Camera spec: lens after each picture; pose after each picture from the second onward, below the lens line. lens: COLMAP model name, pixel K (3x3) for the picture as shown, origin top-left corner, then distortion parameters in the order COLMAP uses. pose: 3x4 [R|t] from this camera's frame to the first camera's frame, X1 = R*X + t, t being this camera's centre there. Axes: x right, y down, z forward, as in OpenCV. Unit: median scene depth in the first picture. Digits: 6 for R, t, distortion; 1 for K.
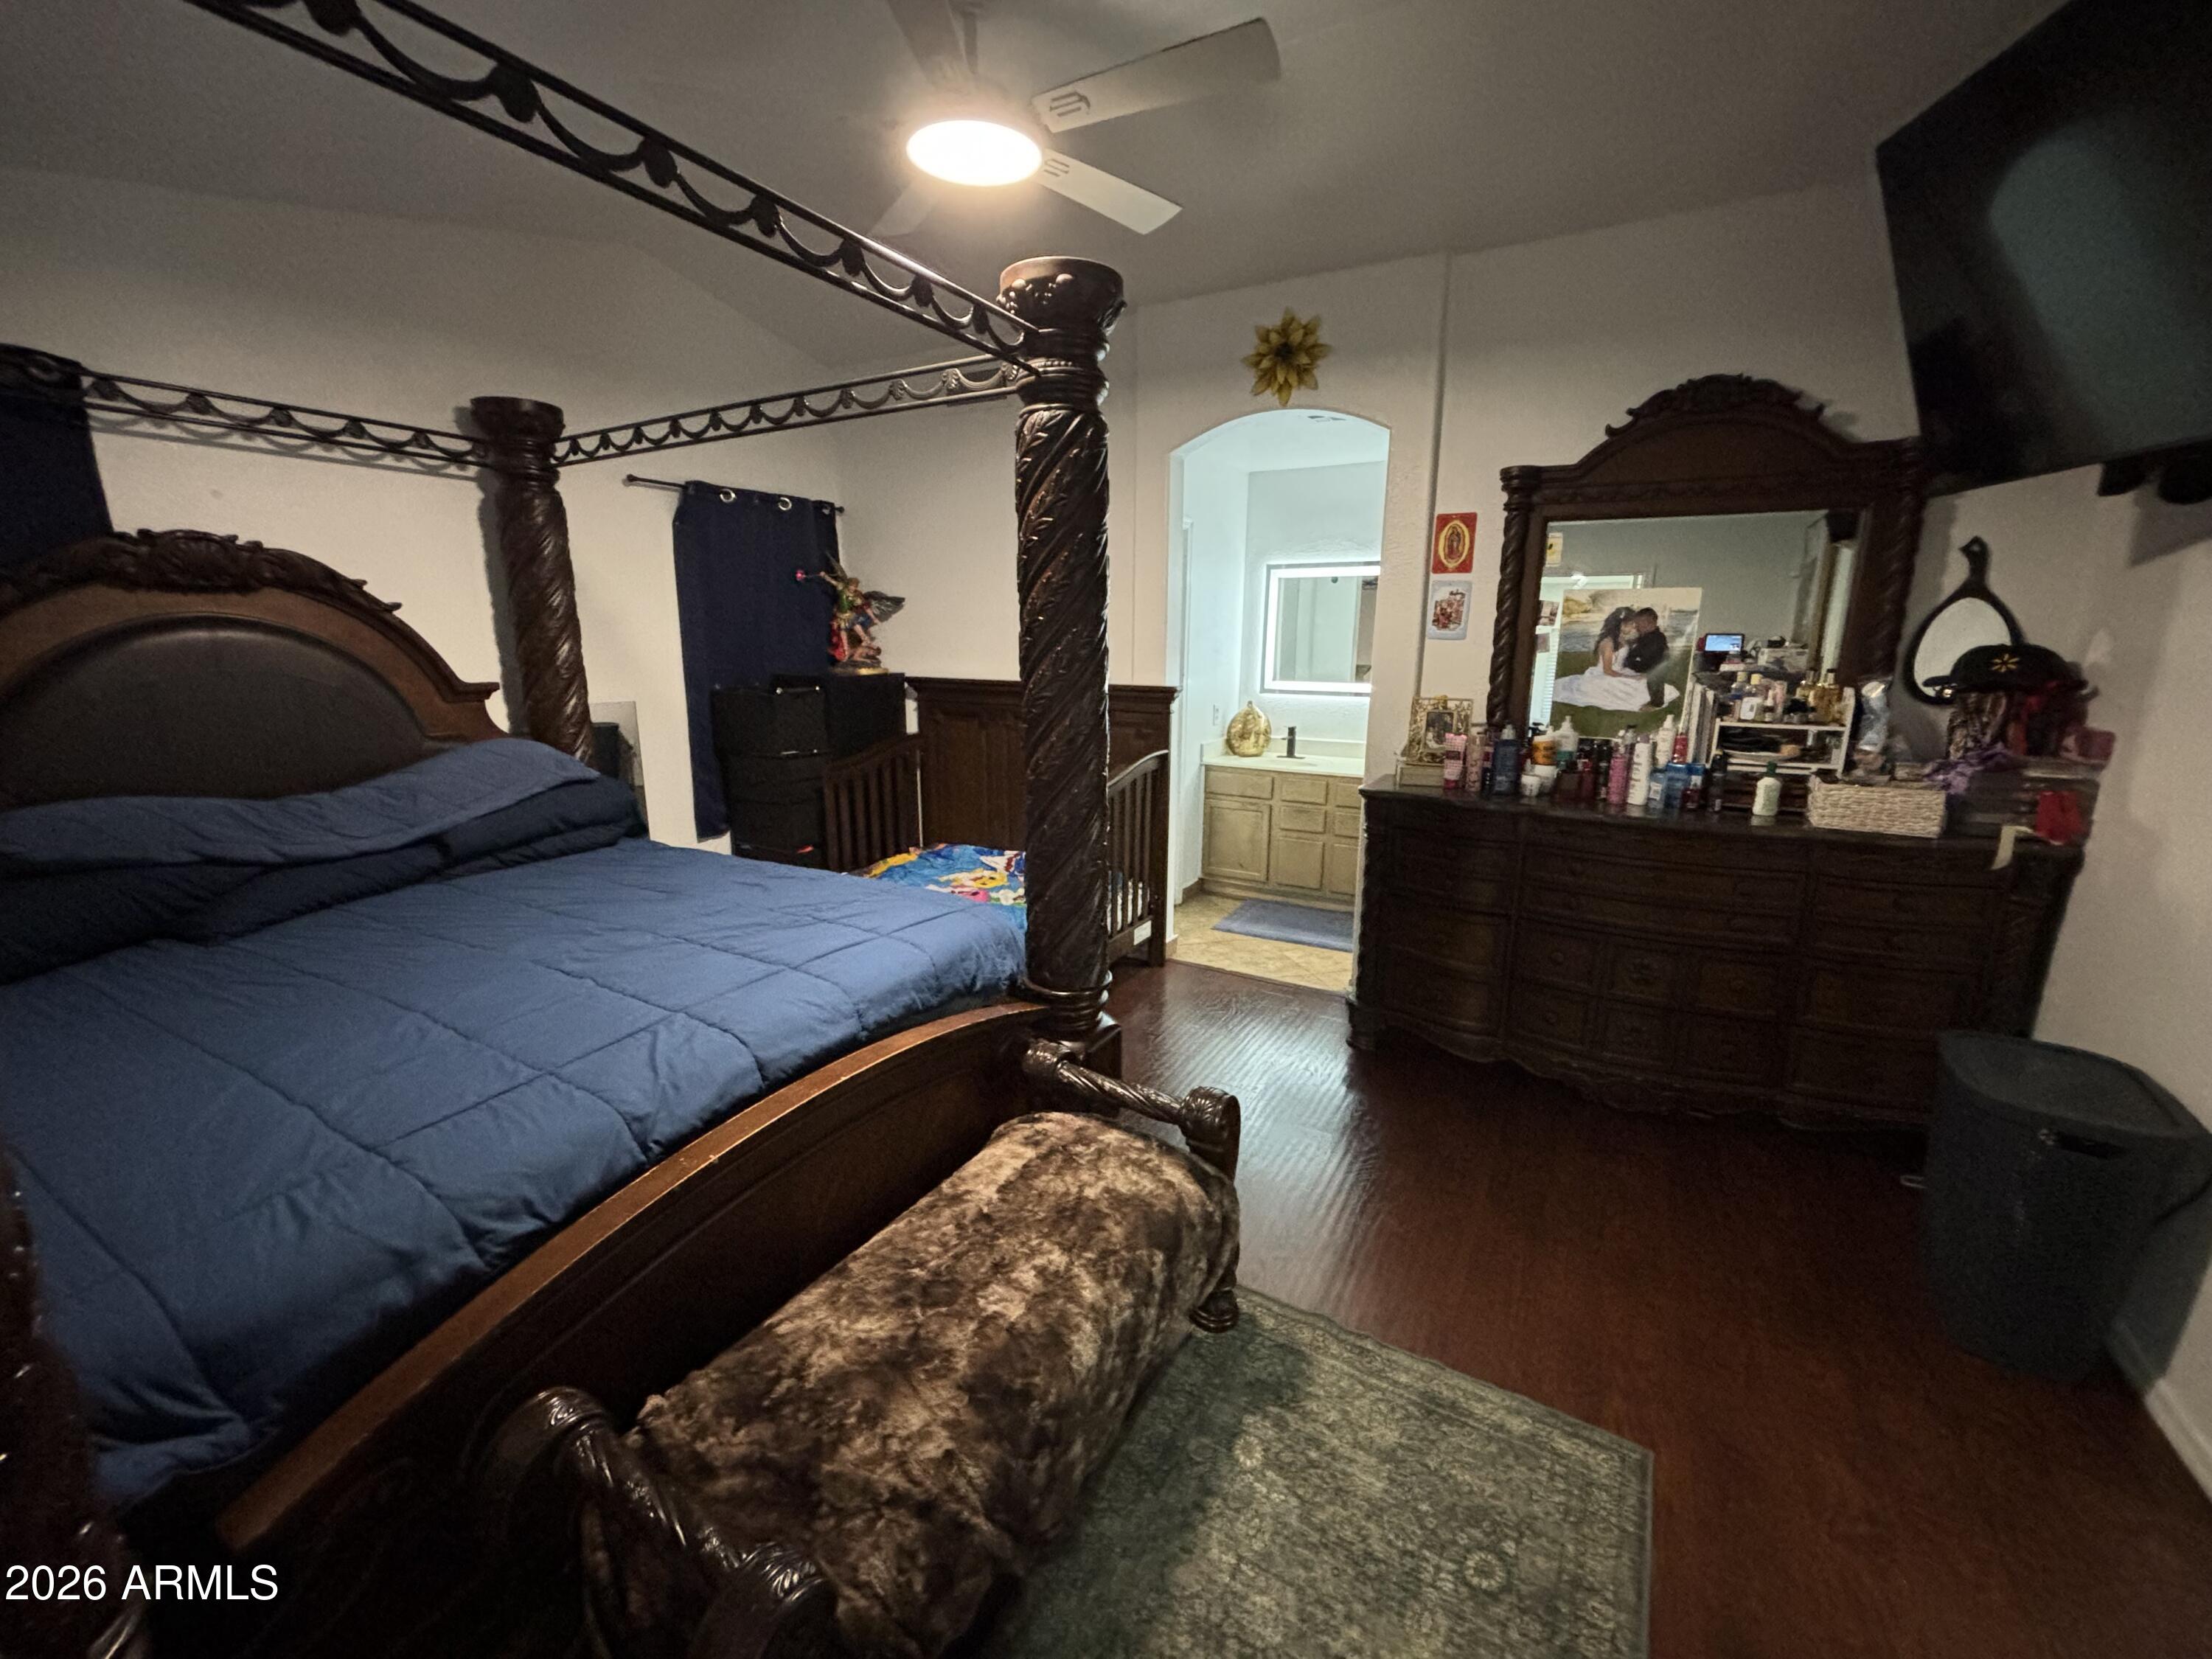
lens RADIAL K [[892.4, 0, 1087.7], [0, 892.4, 836.3], [0, 0, 1]] dist [-0.000660, 0.000376]
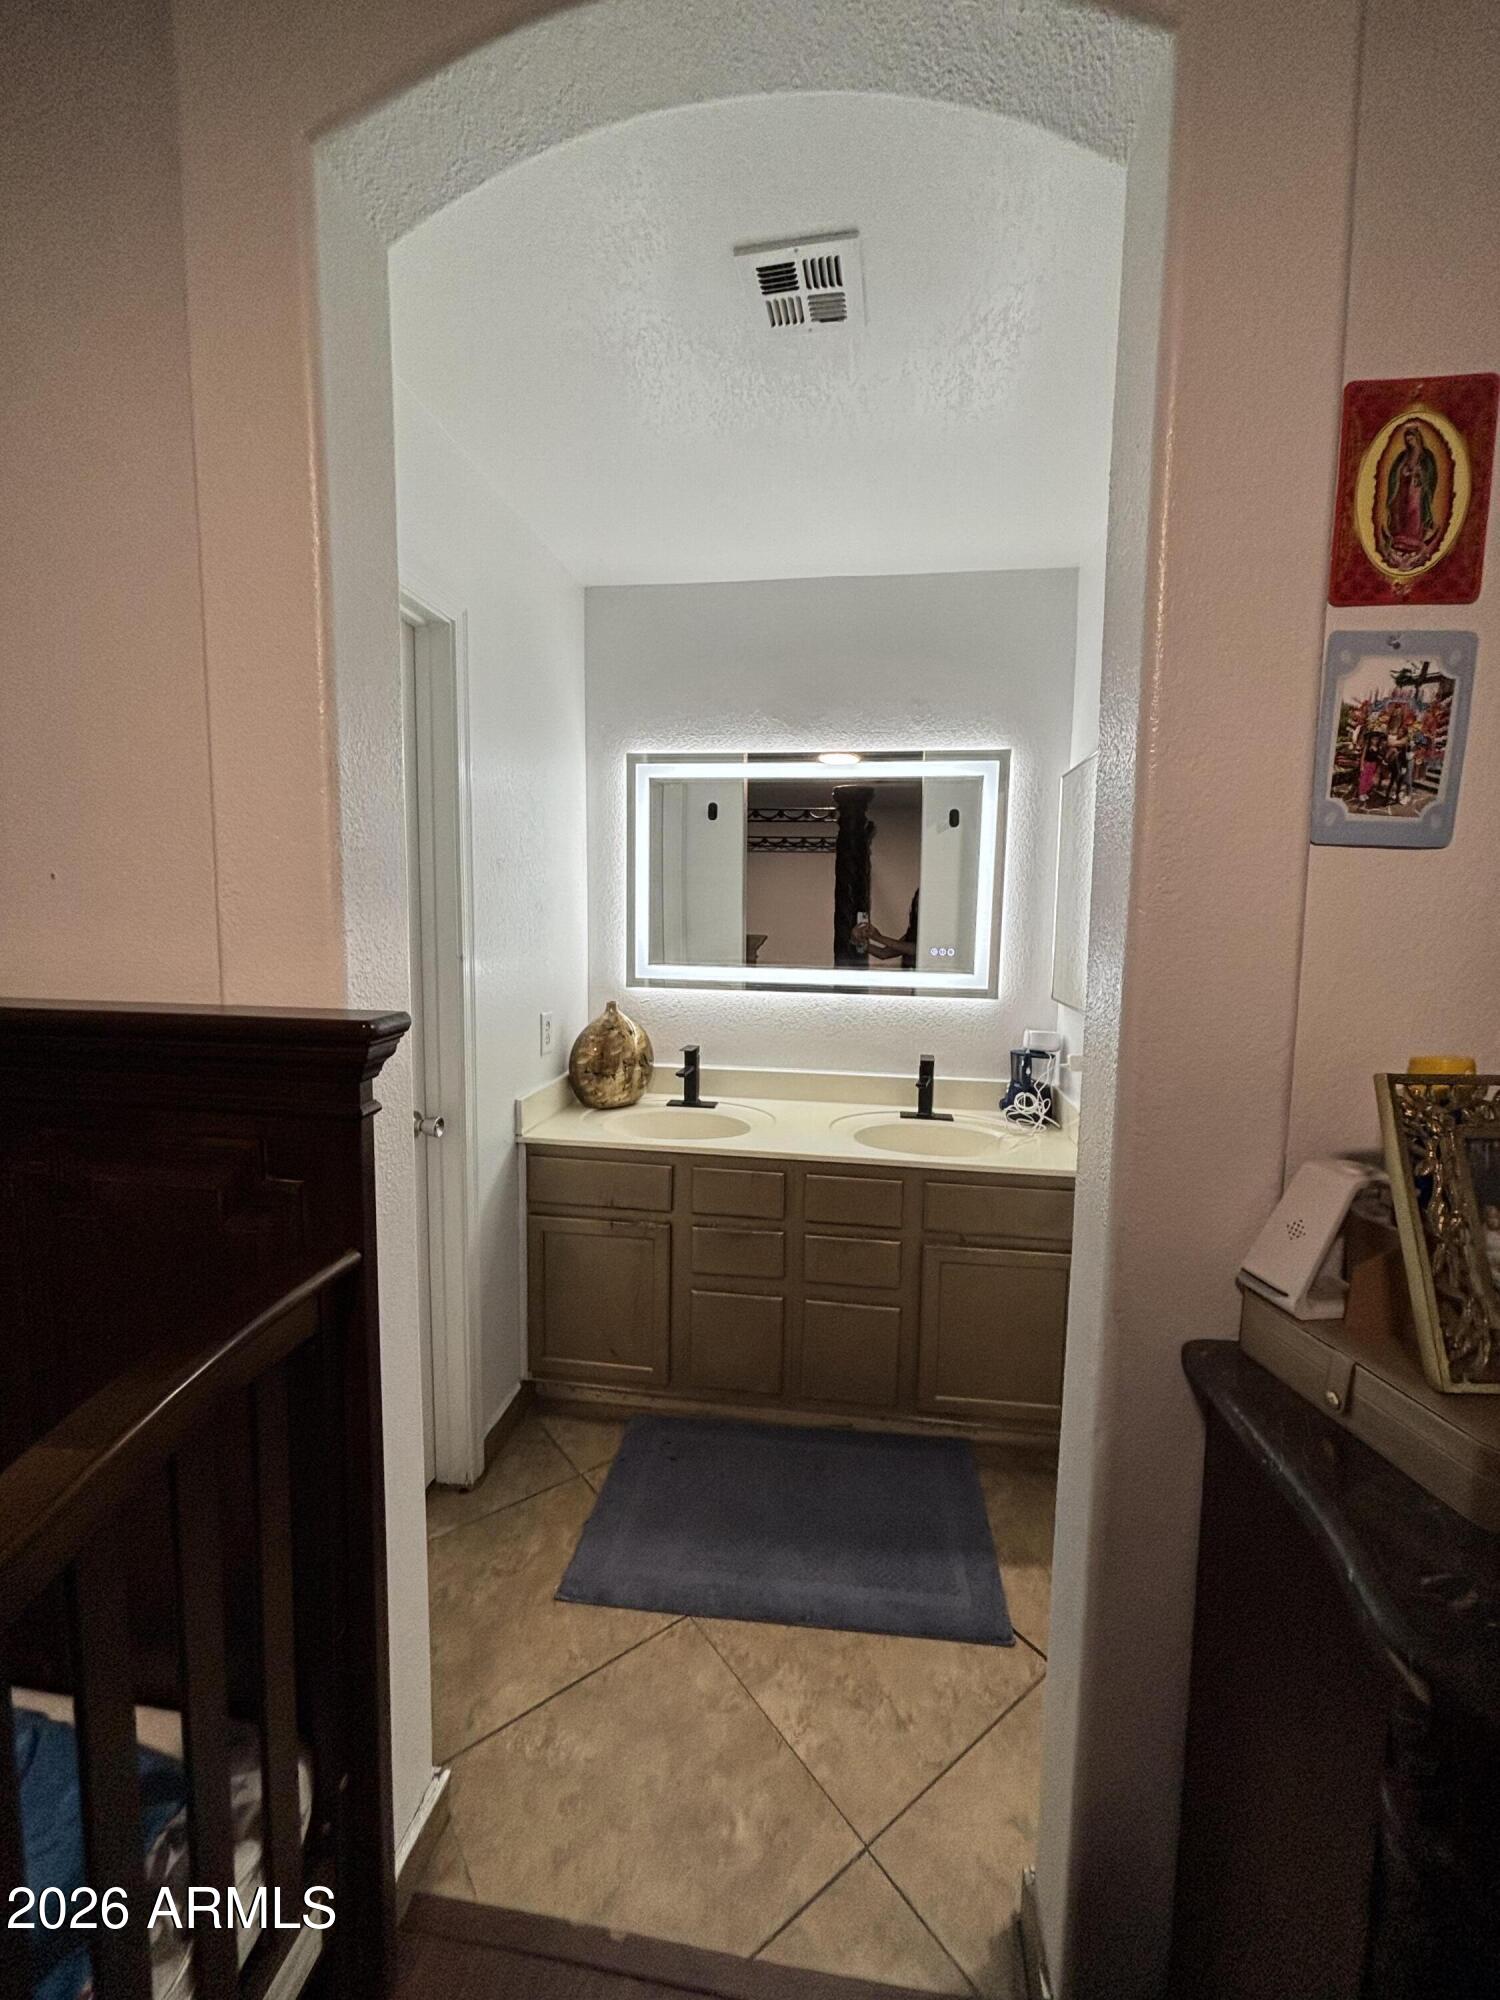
lens RADIAL K [[806.9, 0, 752.7], [0, 806.9, 988.4], [0, 0, 1]] dist [-0.000660, 0.000376]
pose [[0.926120, -0.027463, 0.376228, 0.132982], [0.072312, 0.991775, -0.105609, -0.169943], [-0.370234, 0.125013, 0.920488, 0.871327]]
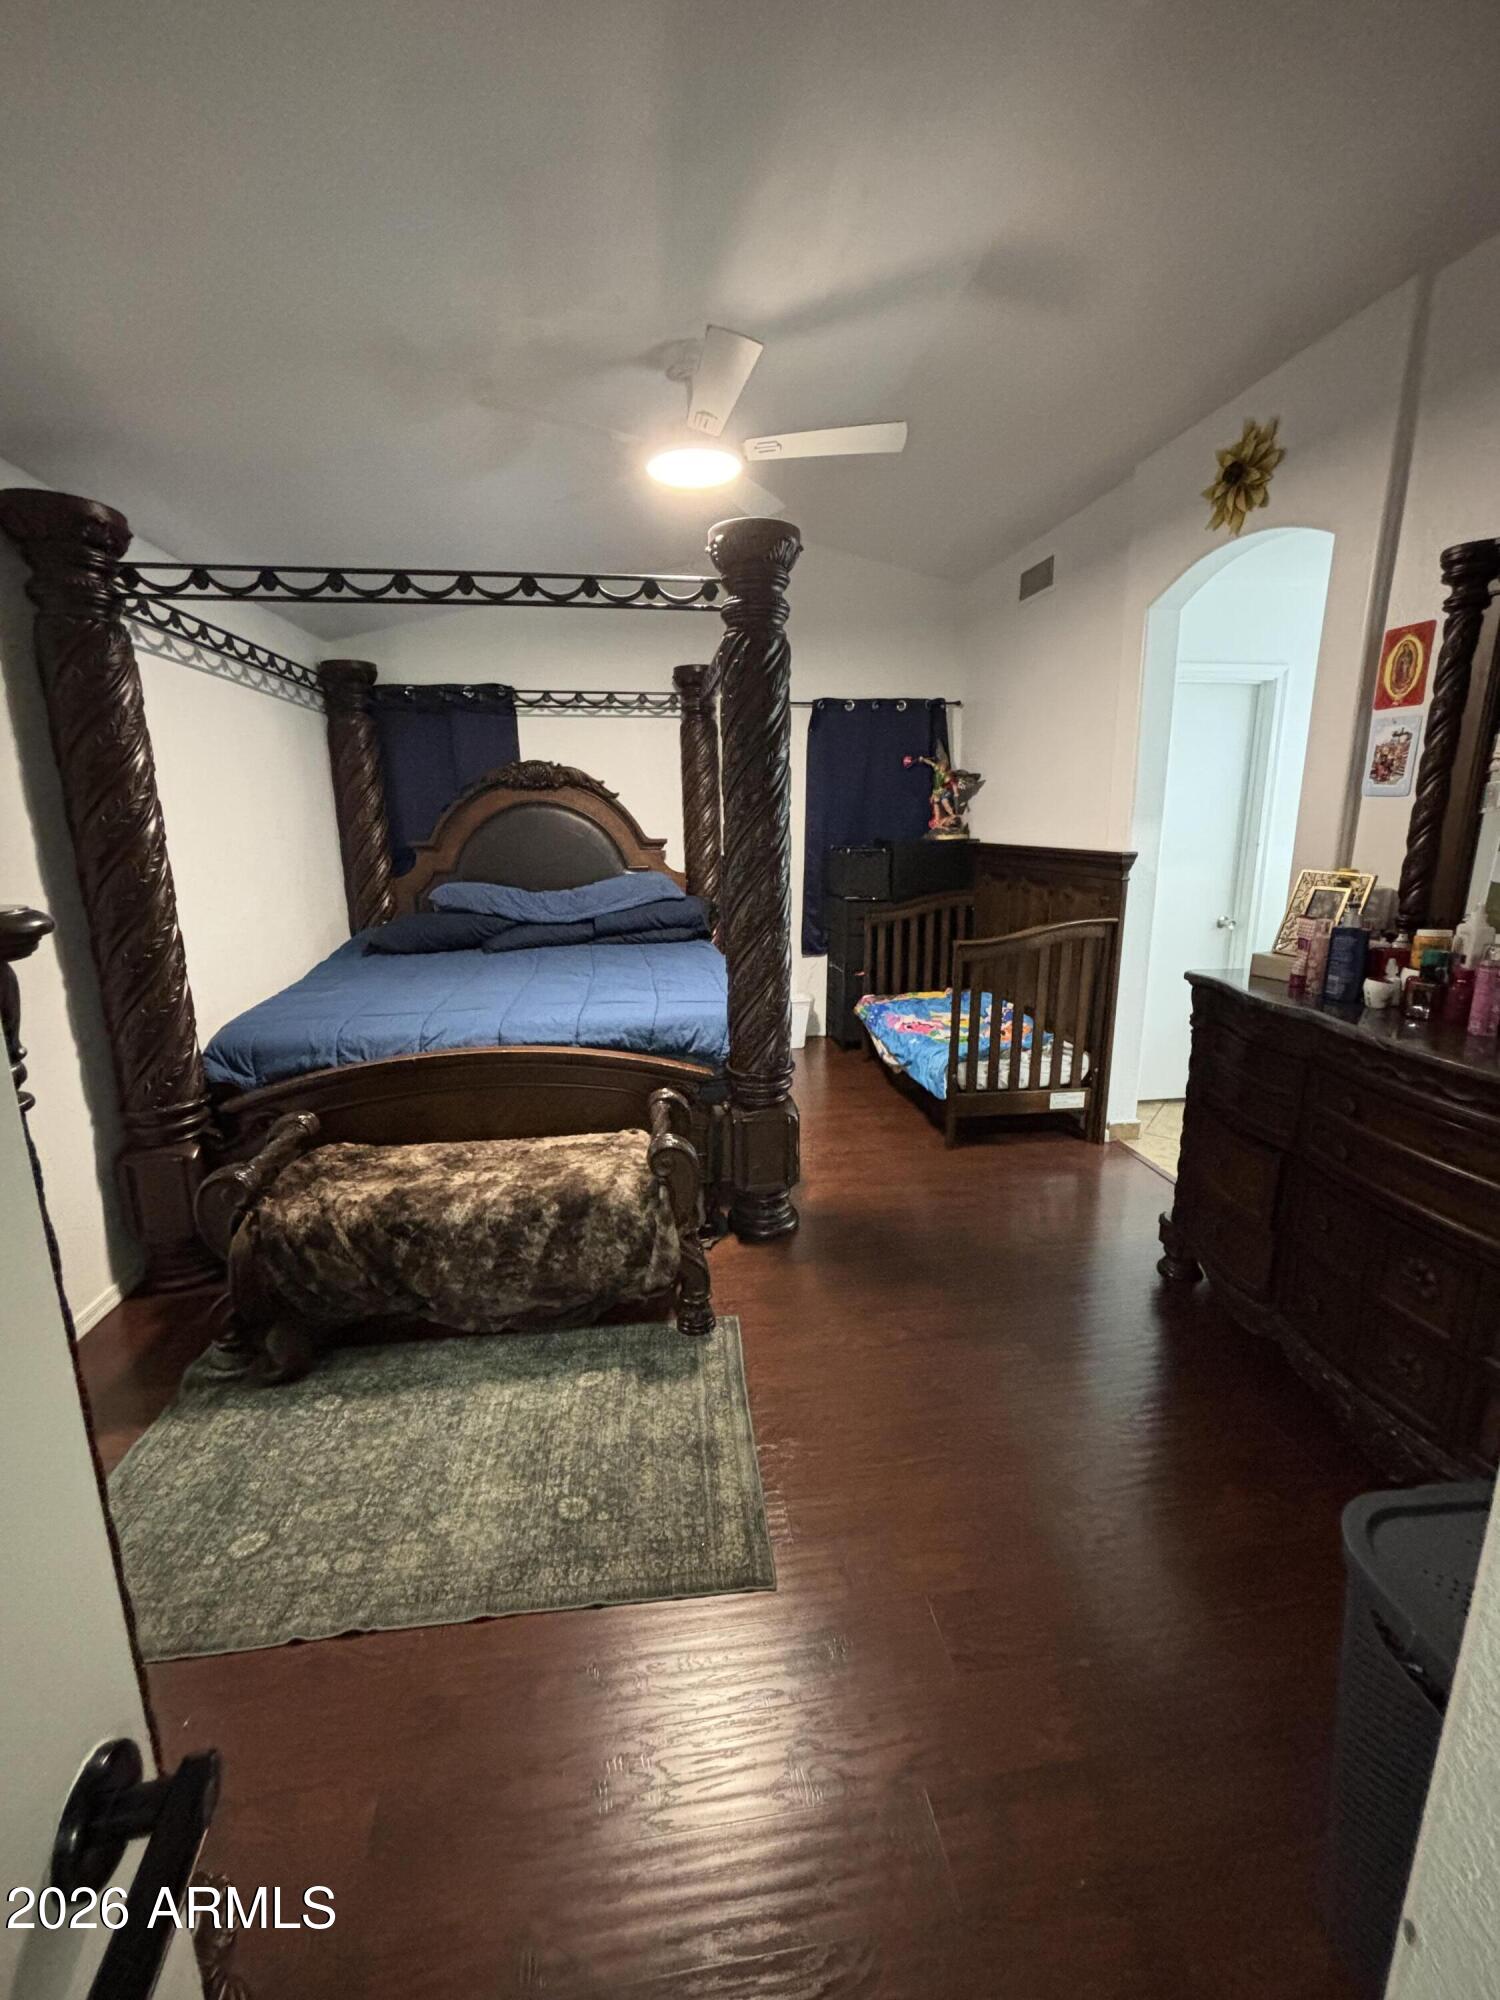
lens RADIAL K [[806.9, 0, 751.5], [0, 806.9, 994.0], [0, 0, 1]] dist [-0.000660, 0.000376]
pose [[0.620407, 0.160038, -0.767778, 0.634586], [-0.164837, 0.983701, 0.071848, -0.018494], [0.766762, 0.081983, 0.636675, 0.178043]]
